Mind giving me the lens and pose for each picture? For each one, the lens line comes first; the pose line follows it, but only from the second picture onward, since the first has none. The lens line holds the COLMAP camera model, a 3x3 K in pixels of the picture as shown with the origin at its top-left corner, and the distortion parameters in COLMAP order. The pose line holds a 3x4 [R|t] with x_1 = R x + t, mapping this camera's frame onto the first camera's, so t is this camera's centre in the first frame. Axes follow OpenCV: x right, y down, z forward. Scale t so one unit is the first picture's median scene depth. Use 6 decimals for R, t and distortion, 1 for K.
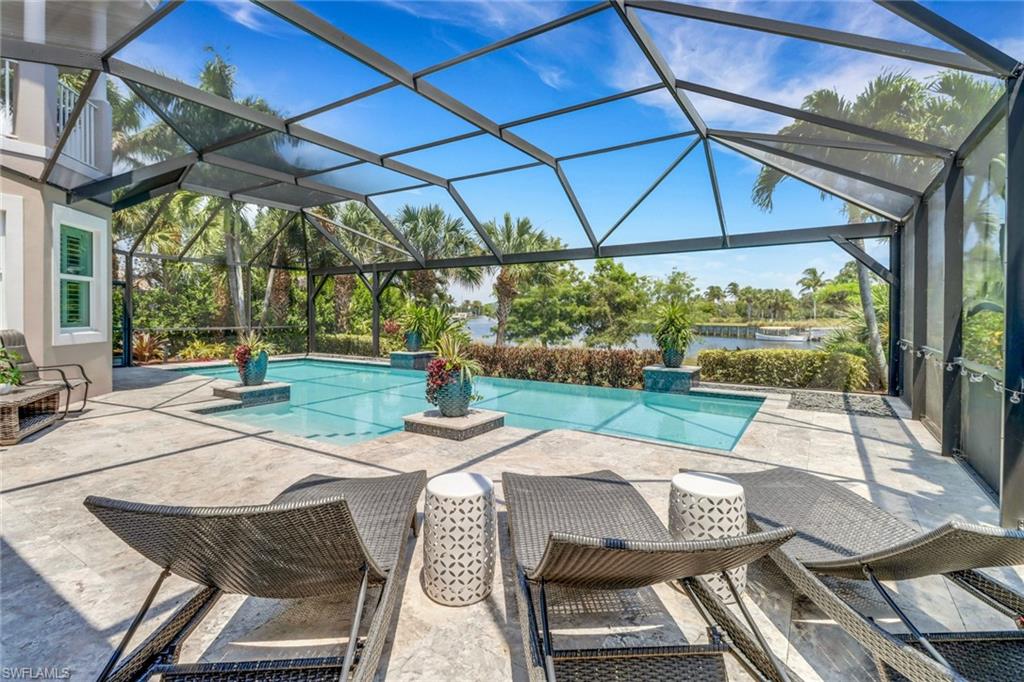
lens RADIAL K [[476.4, 0, 509.4], [0, 476.4, 320.3], [0, 0, 1]] dist [-0.003468, -0.000677]
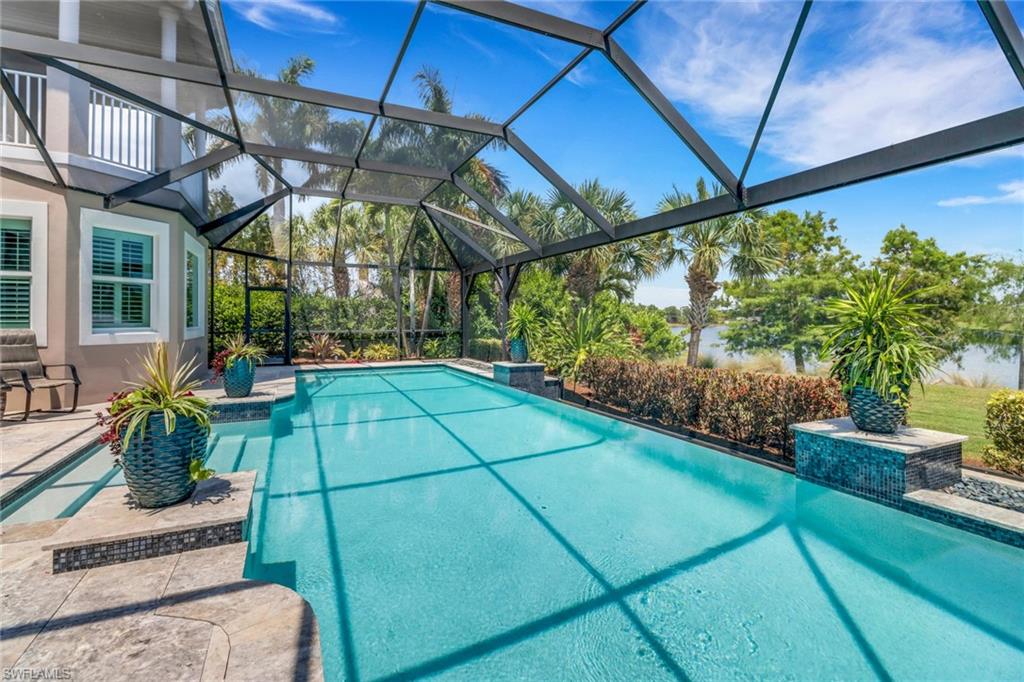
lens RADIAL K [[478.1, 0, 514.2], [0, 478.1, 336.1], [0, 0, 1]] dist [-0.002130, -0.000495]
pose [[0.849592, 0.017244, -0.527159, 0.215942], [-0.005512, 0.999701, 0.023817, 0.001938], [0.527412, -0.017329, 0.849433, 0.334200]]
